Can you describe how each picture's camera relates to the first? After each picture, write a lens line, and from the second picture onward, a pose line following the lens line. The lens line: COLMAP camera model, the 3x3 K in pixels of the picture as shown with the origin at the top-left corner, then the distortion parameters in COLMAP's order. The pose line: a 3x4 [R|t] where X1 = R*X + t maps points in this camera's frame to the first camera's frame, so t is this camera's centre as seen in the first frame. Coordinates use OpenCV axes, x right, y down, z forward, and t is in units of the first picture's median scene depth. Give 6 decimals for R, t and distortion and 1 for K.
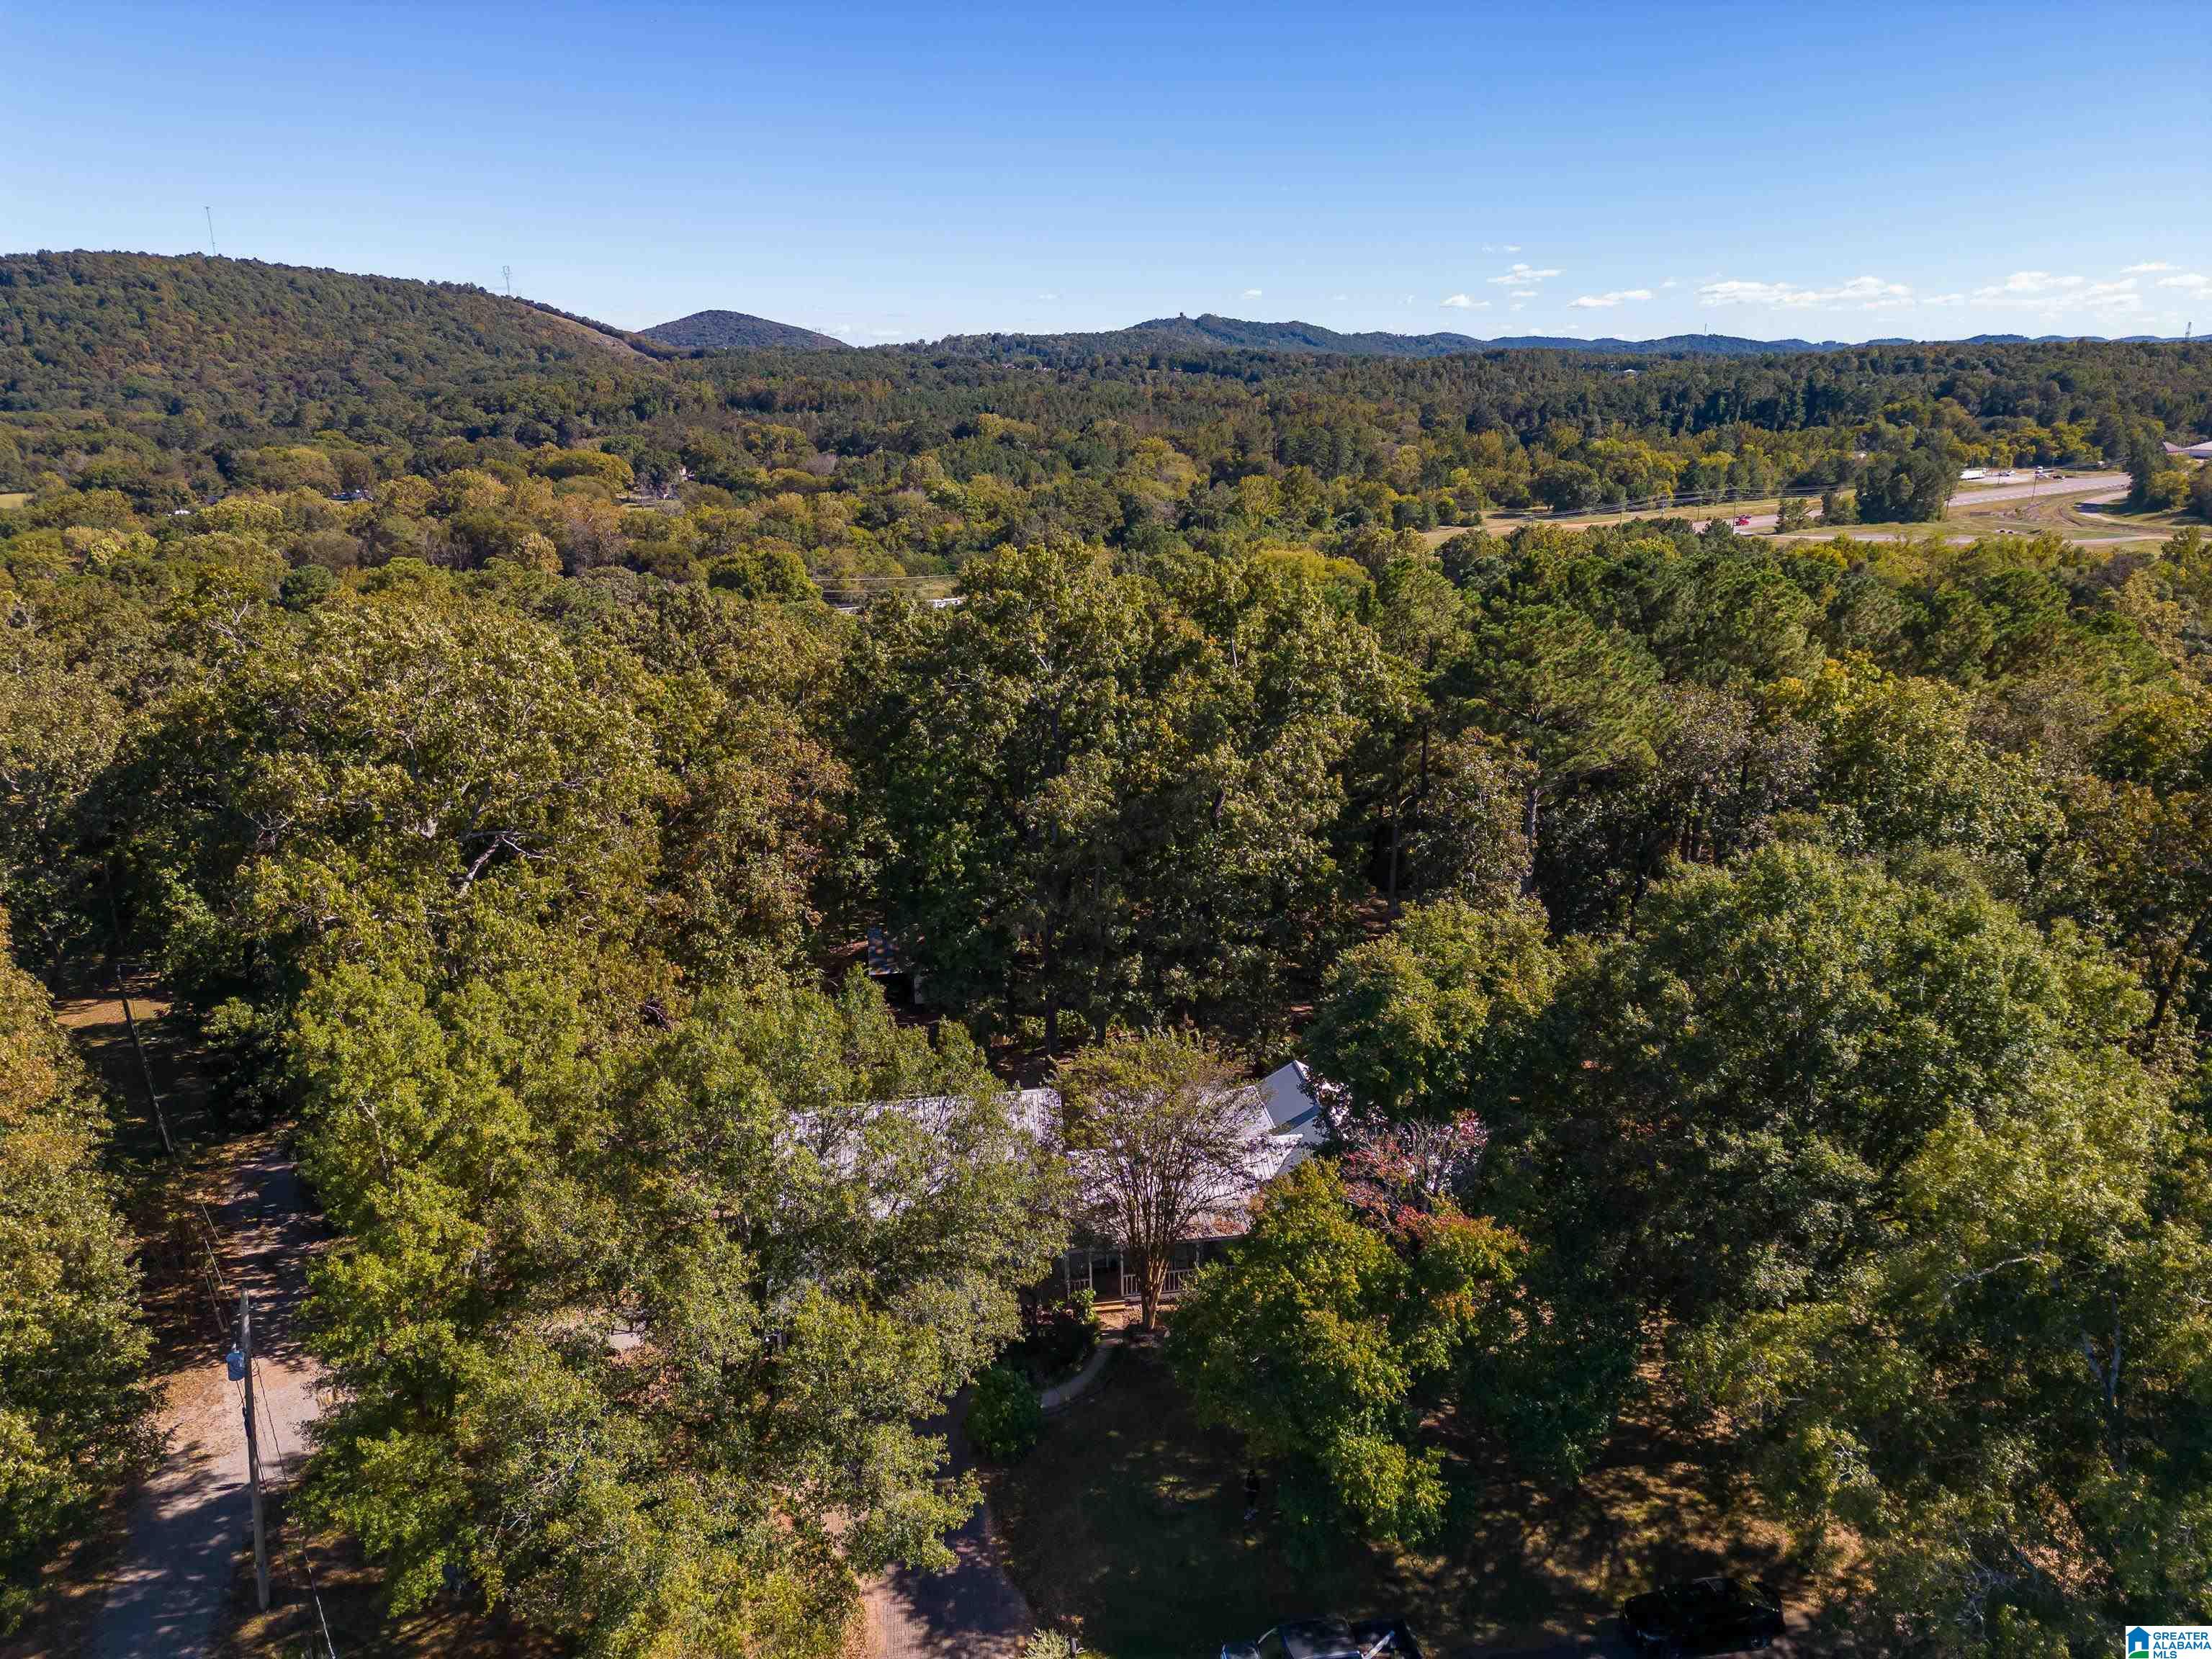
lens RADIAL K [[1546.9, 0, 1102.7], [0, 1546.9, 827.6], [0, 0, 1]] dist [0.080506, -0.079289]
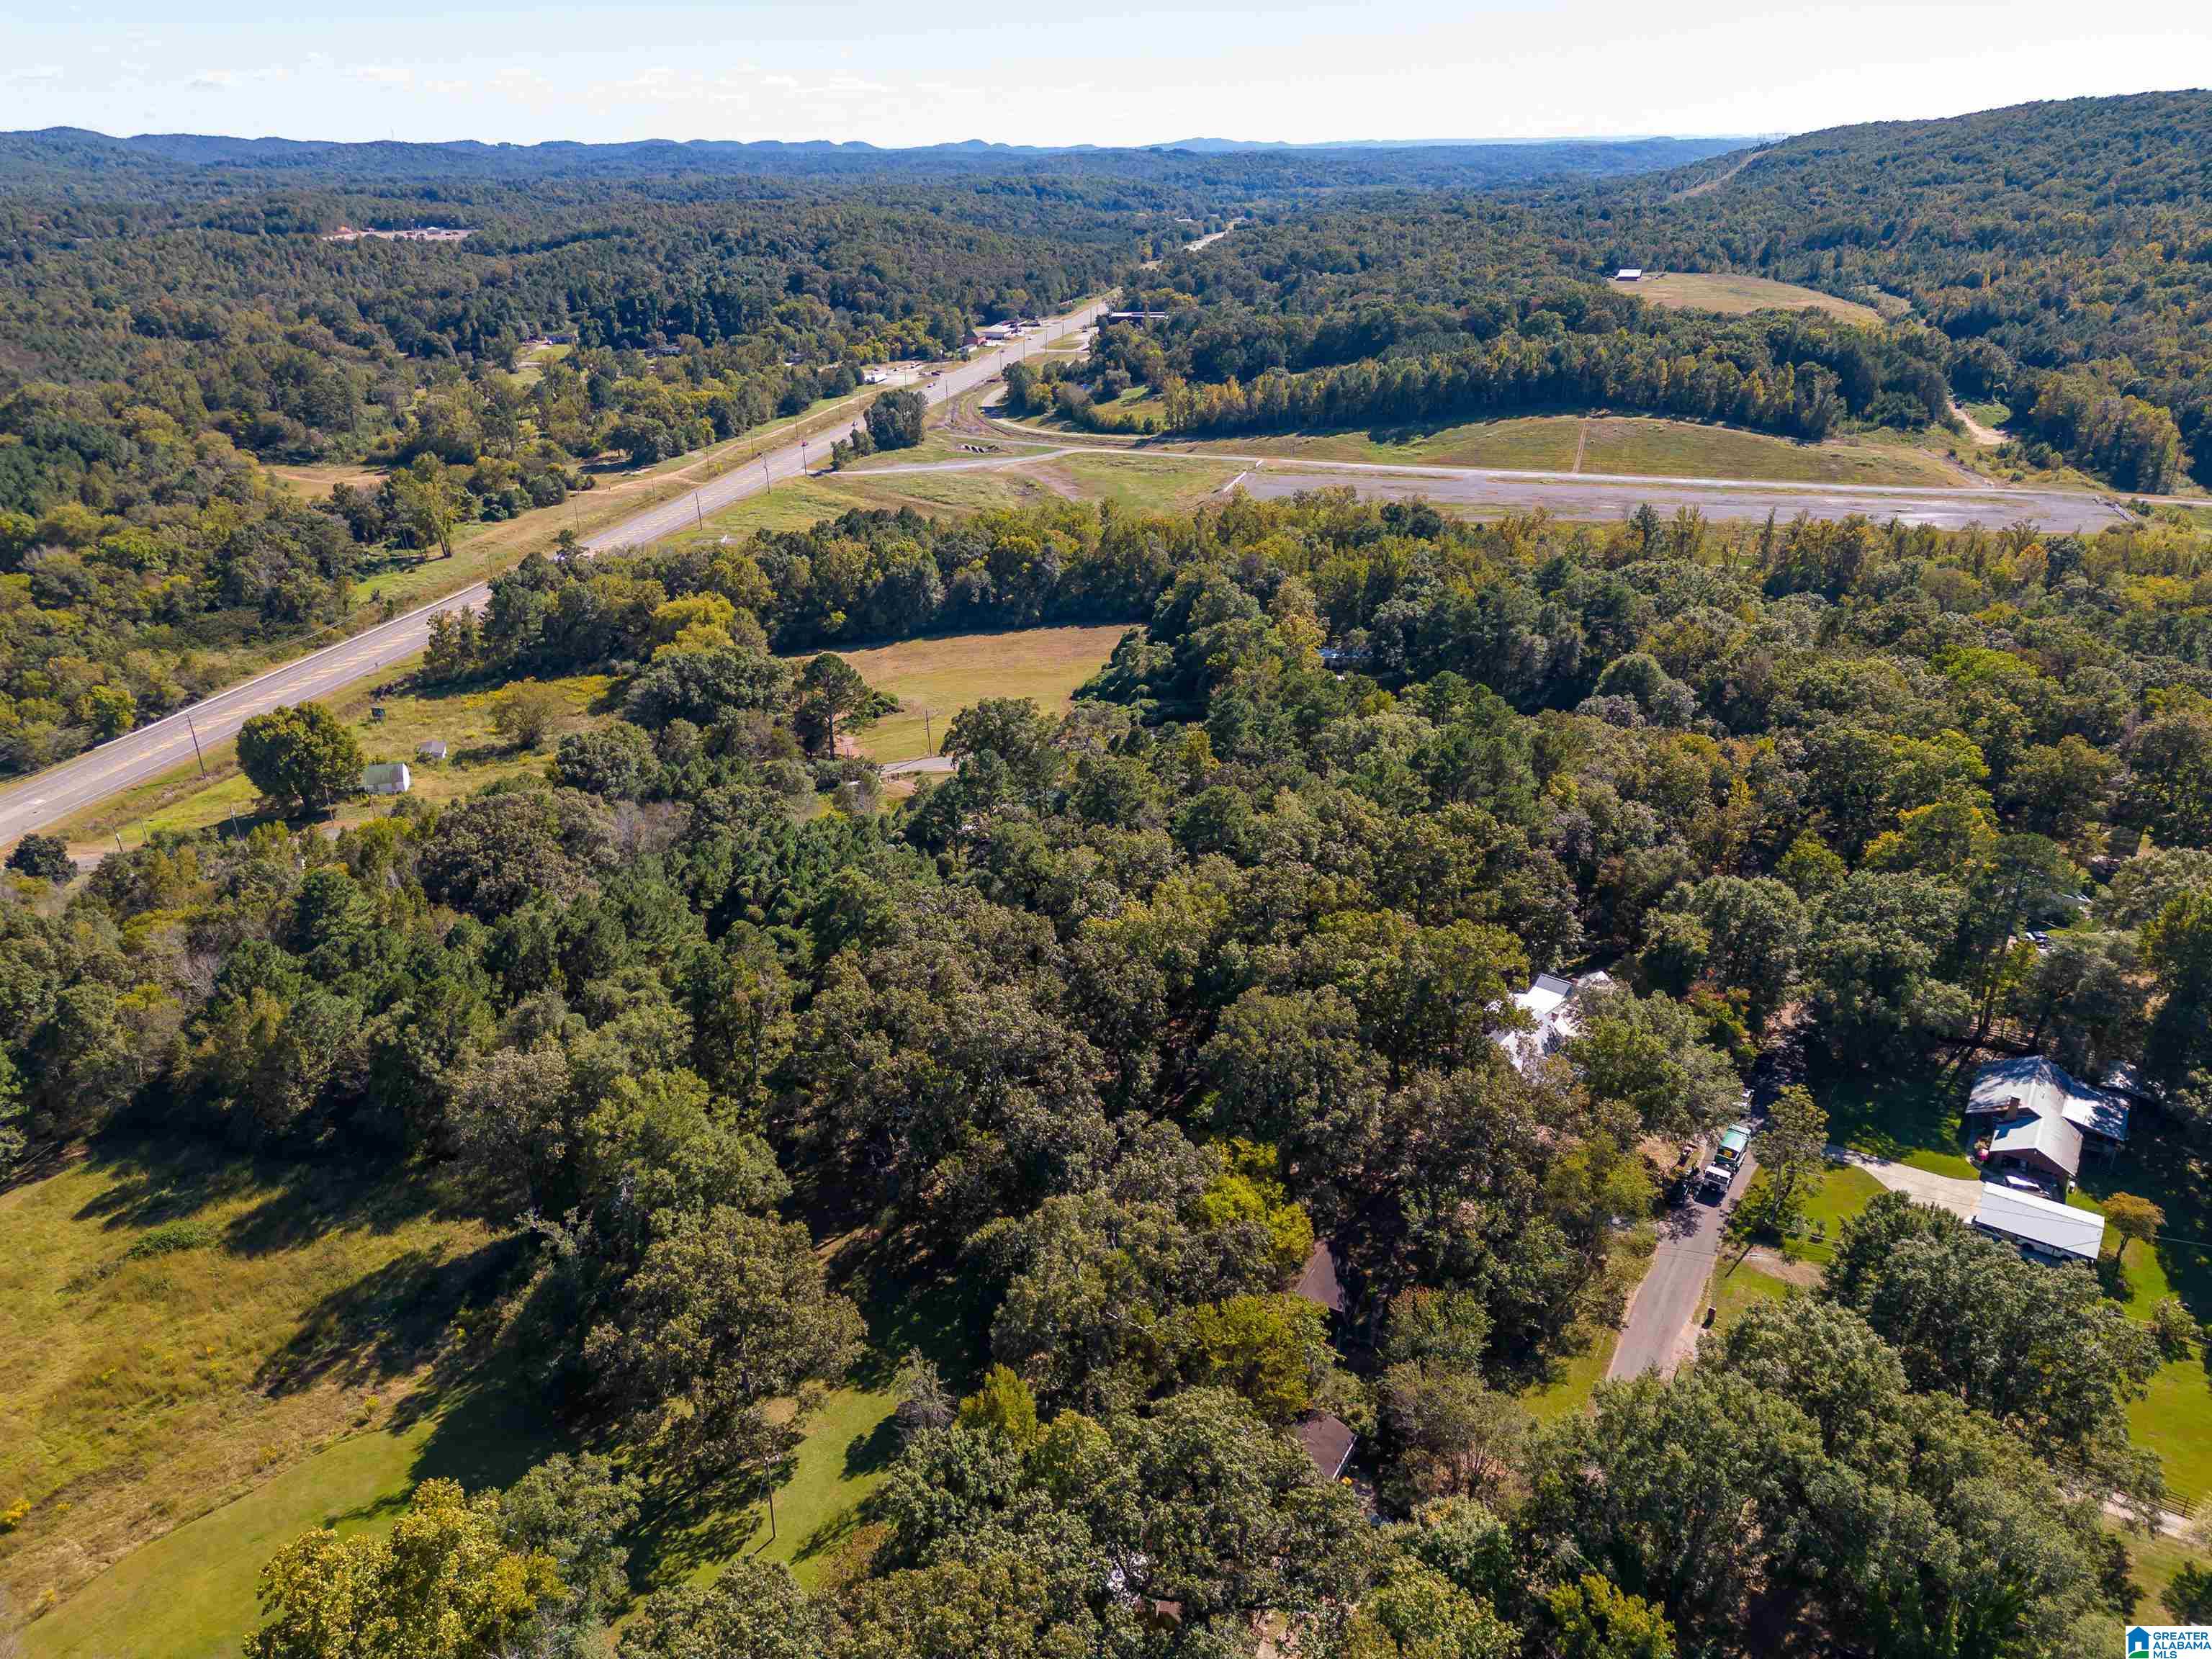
lens RADIAL K [[1546.9, 0, 1102.7], [0, 1546.9, 827.6], [0, 0, 1]] dist [0.080506, -0.079289]
pose [[0.722423, -0.275713, 0.634103, -0.178376], [0.199492, 0.961174, 0.190649, -0.066154], [-0.662048, -0.011231, 0.749377, -0.051930]]
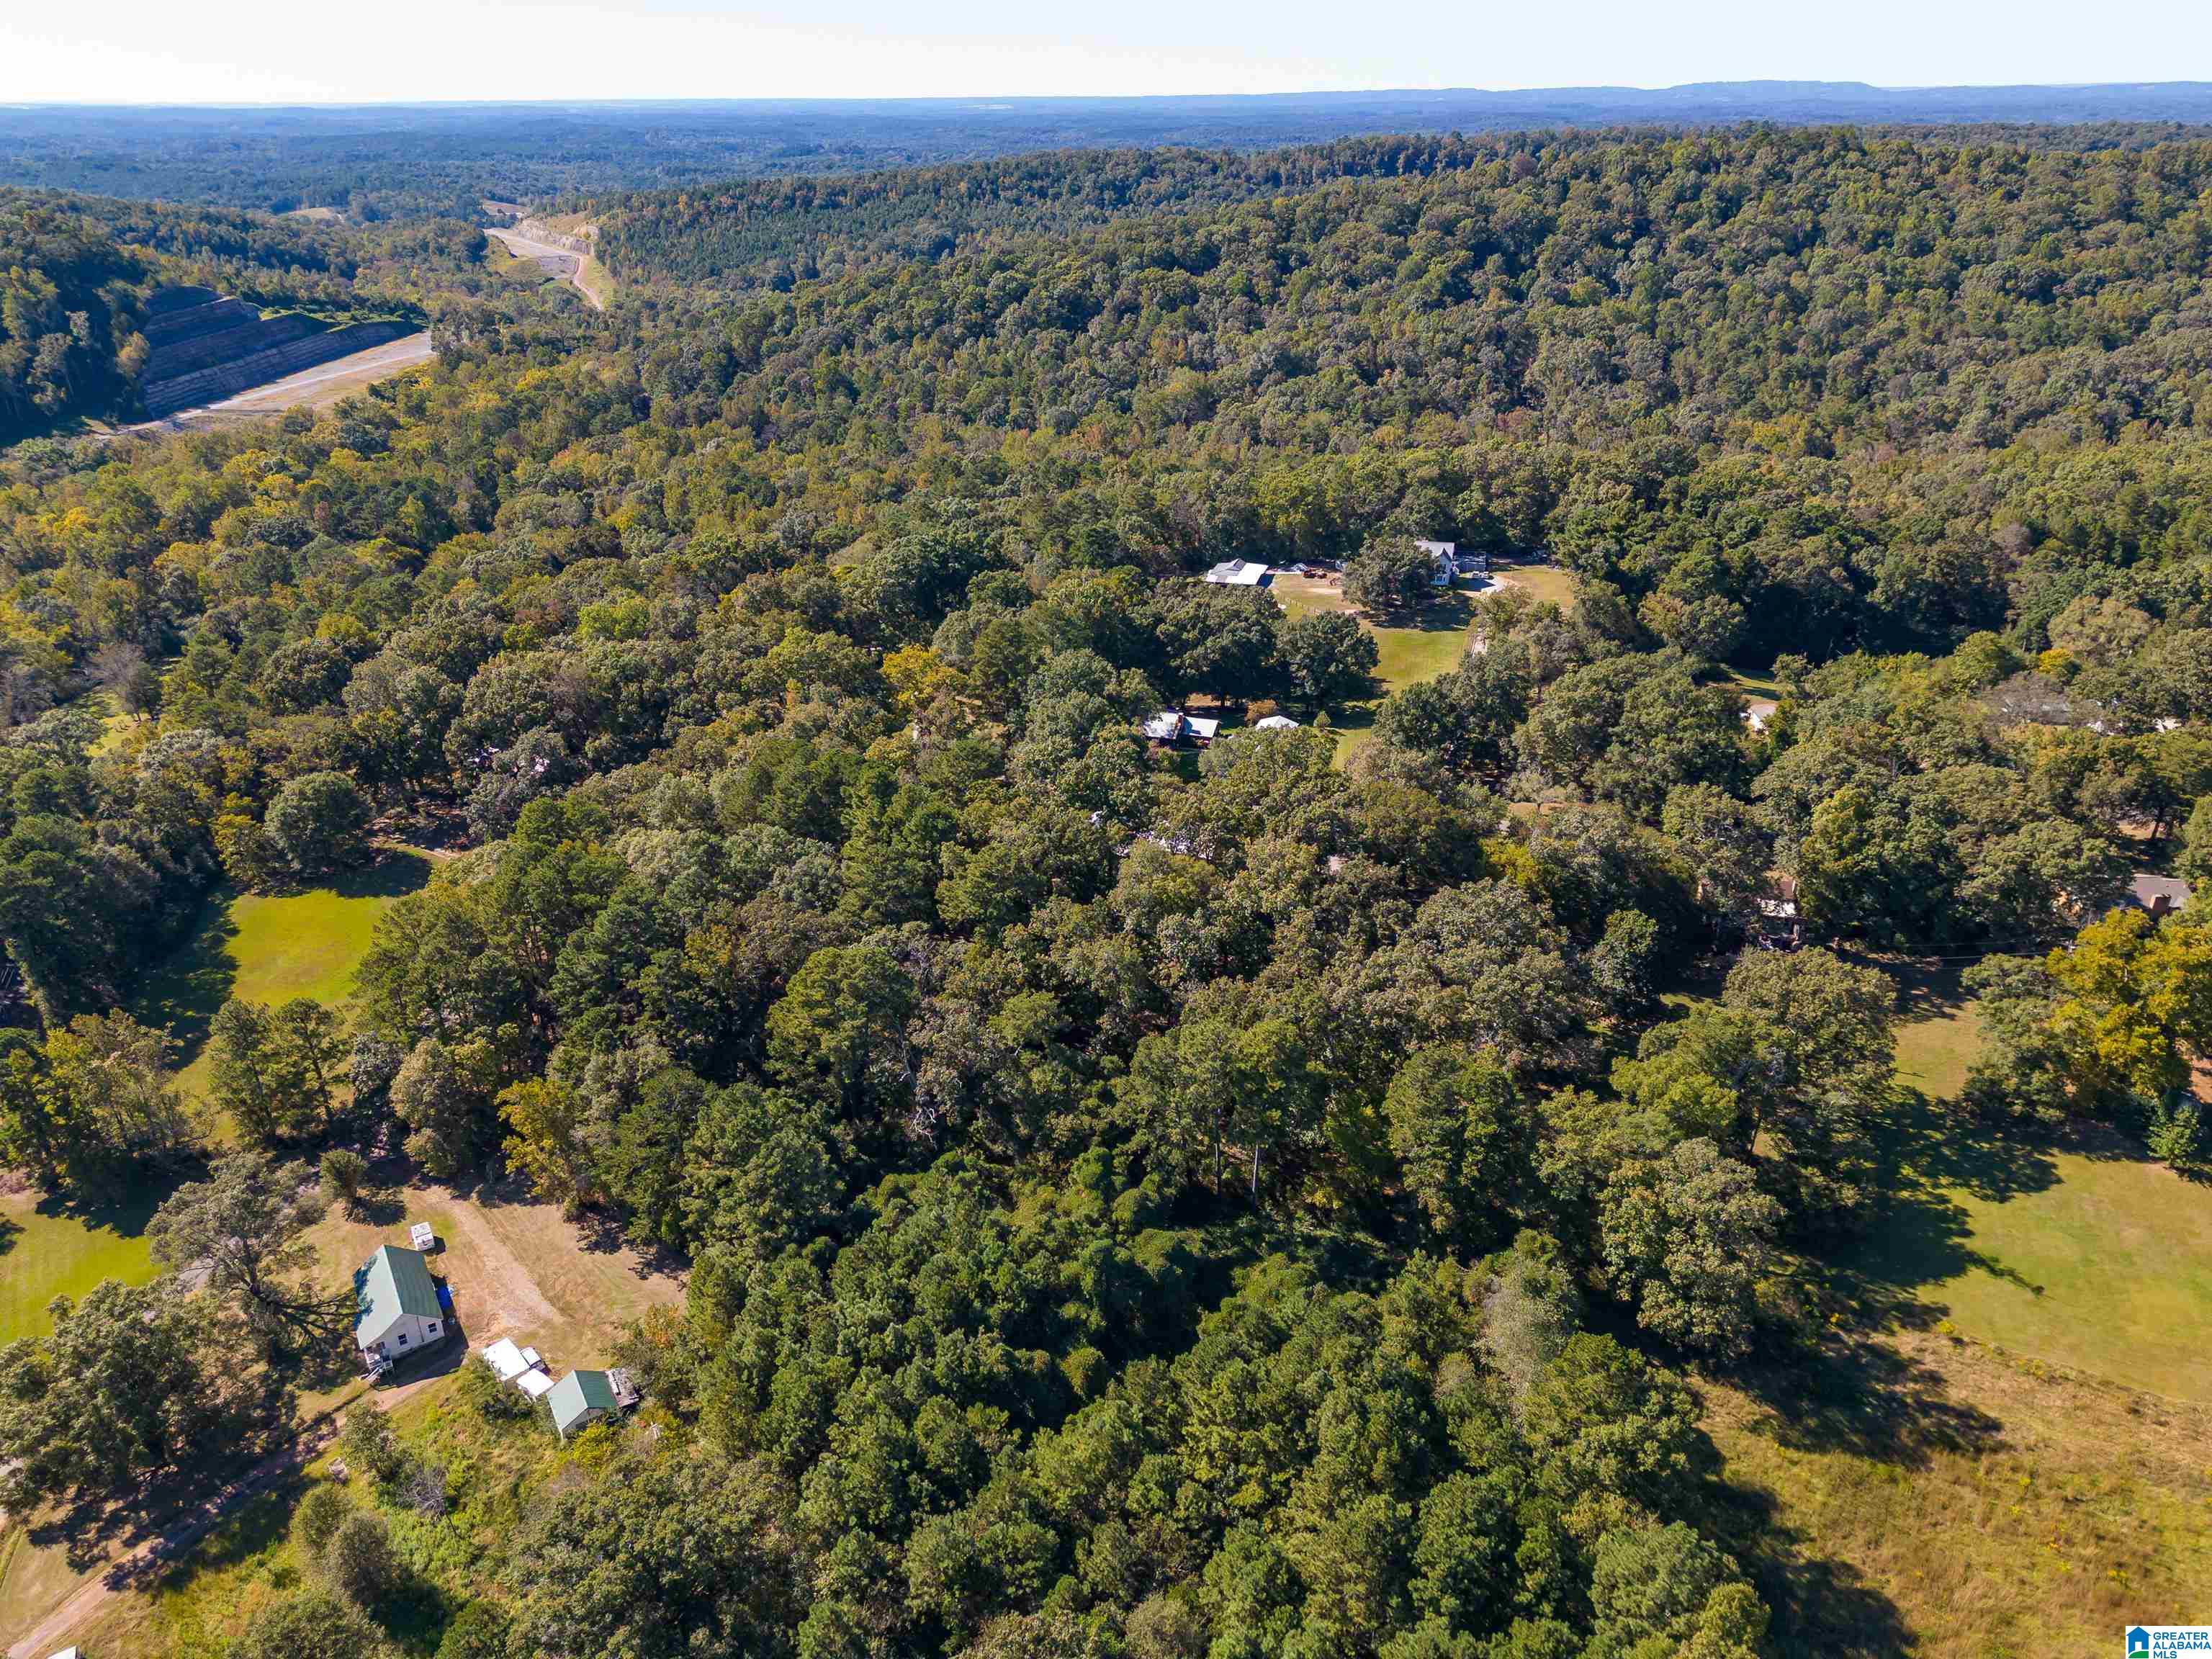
lens RADIAL K [[1555.5, 0, 1101.9], [0, 1555.5, 822.1], [0, 0, 1]] dist [0.057219, -0.041720]
pose [[-0.852851, -0.204577, 0.480410, -0.136312], [0.162816, 0.769991, 0.616932, -0.173874], [-0.496122, 0.604369, -0.623379, 0.264017]]
